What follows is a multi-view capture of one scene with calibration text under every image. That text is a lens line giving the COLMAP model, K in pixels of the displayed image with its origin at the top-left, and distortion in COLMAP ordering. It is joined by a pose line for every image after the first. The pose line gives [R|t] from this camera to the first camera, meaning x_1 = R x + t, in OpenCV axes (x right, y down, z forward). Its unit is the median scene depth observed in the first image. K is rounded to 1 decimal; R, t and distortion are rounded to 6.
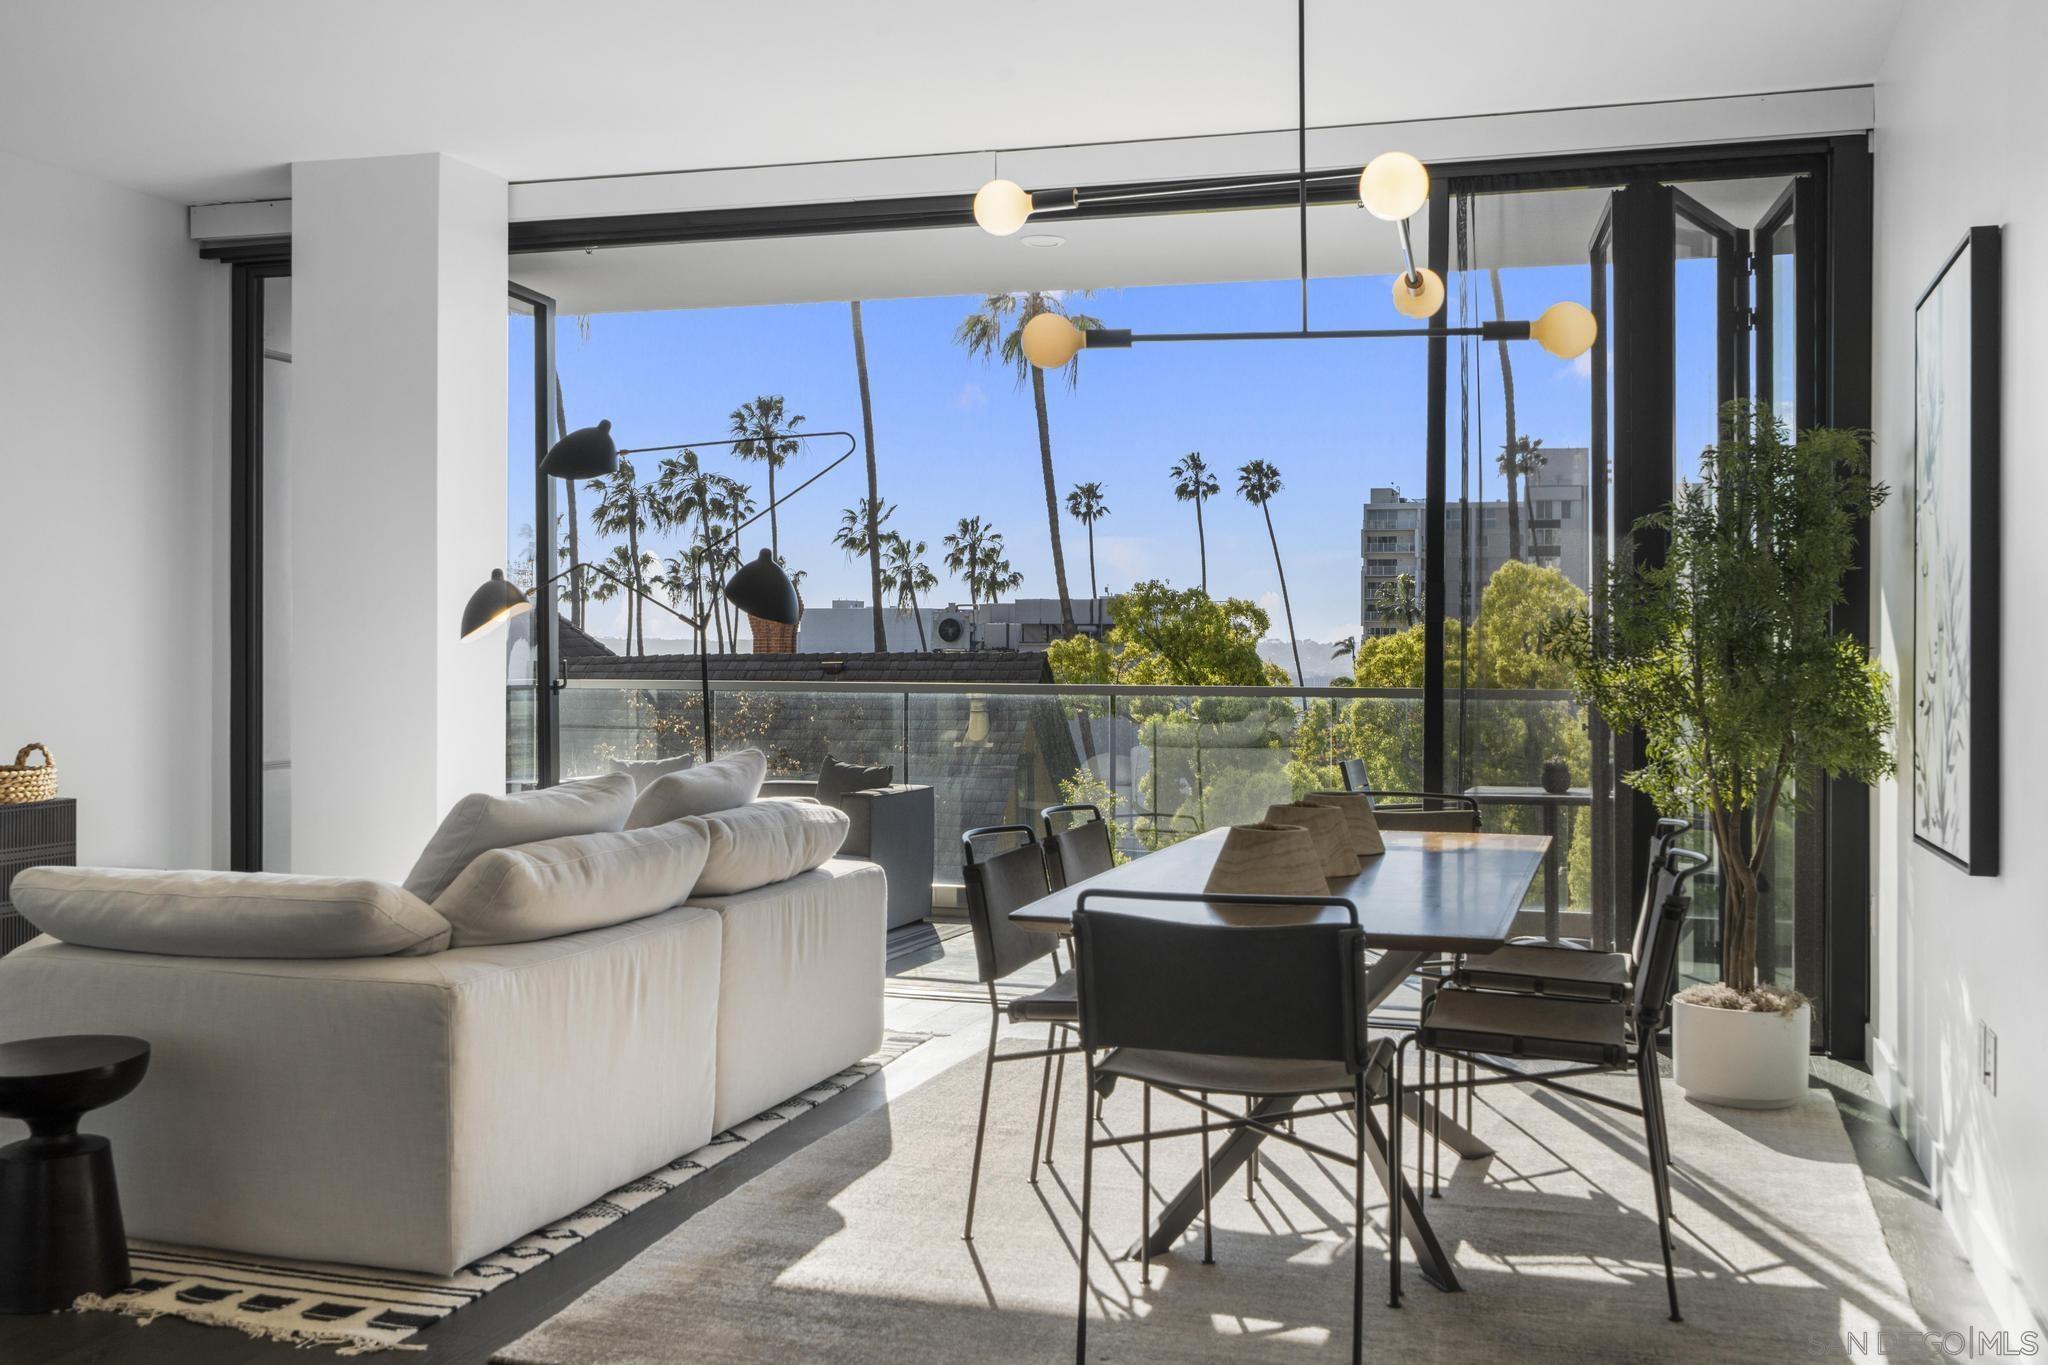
lens RADIAL K [[1993.8, 0, 1032.1], [0, 1993.8, 697.4], [0, 0, 1]] dist [-0.006319, 0.000000]
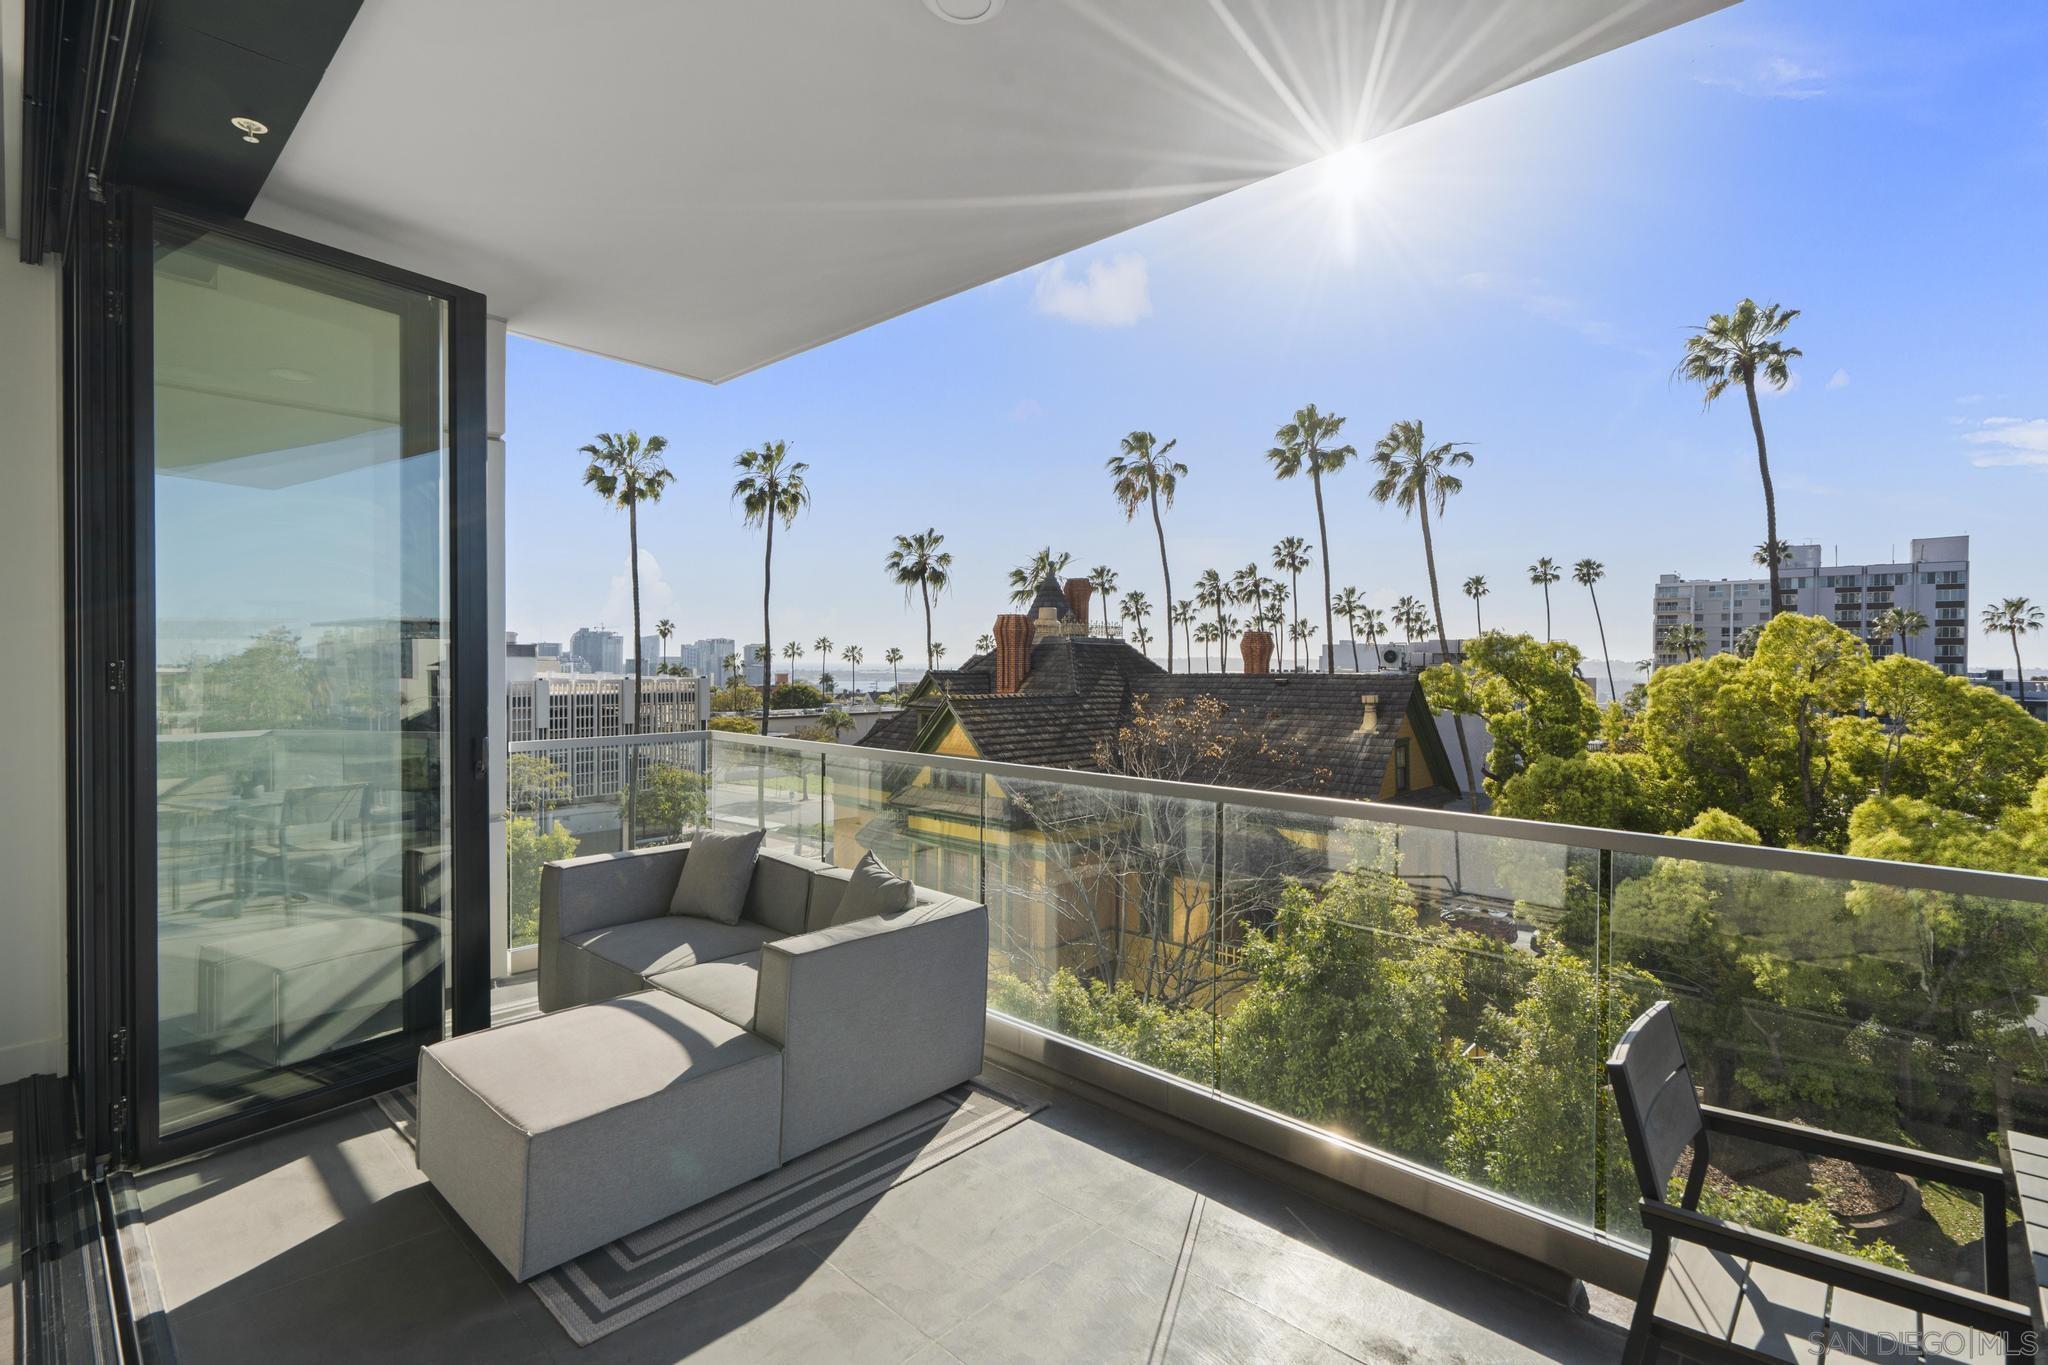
lens RADIAL K [[929.5, 0, 1006.5], [0, 929.5, 664.0], [0, 0, 1]] dist [-0.009931, 0.001547]
pose [[0.901759, 0.004872, -0.432212, 0.182495], [-0.015065, 0.999683, -0.020163, -0.067051], [0.431977, 0.024693, 0.901546, 1.080128]]
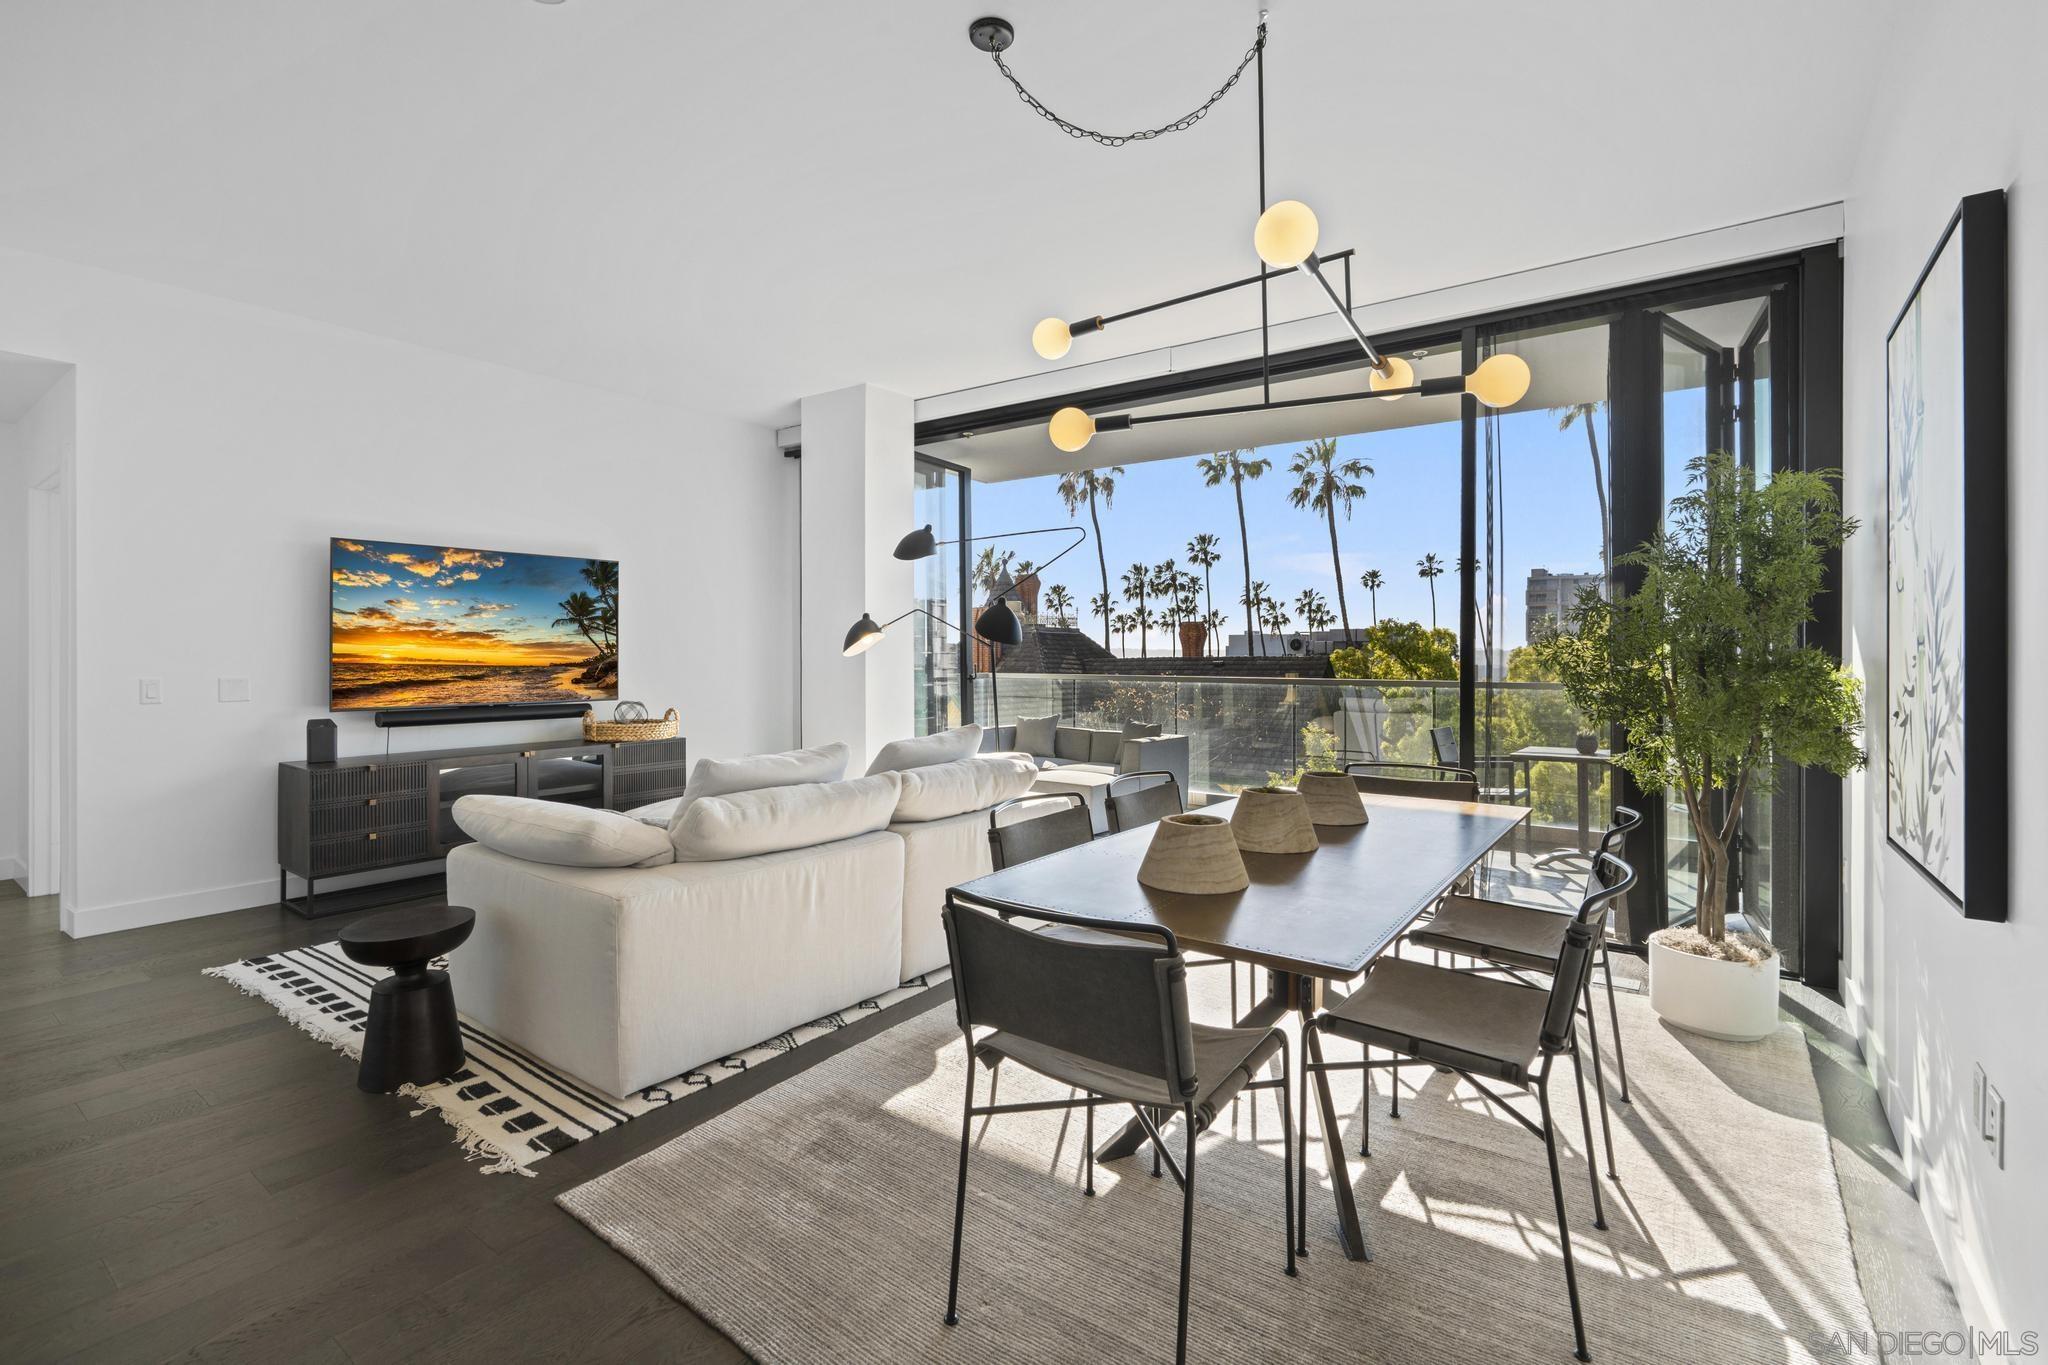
lens RADIAL K [[929.5, 0, 1023.3], [0, 929.5, 668.9], [0, 0, 1]] dist [-0.009931, 0.001547]
pose [[0.944672, 0.001791, -0.328011, 0.124978], [-0.004527, 0.999961, -0.007580, -0.010828], [0.327985, 0.008645, 0.944644, 0.283977]]
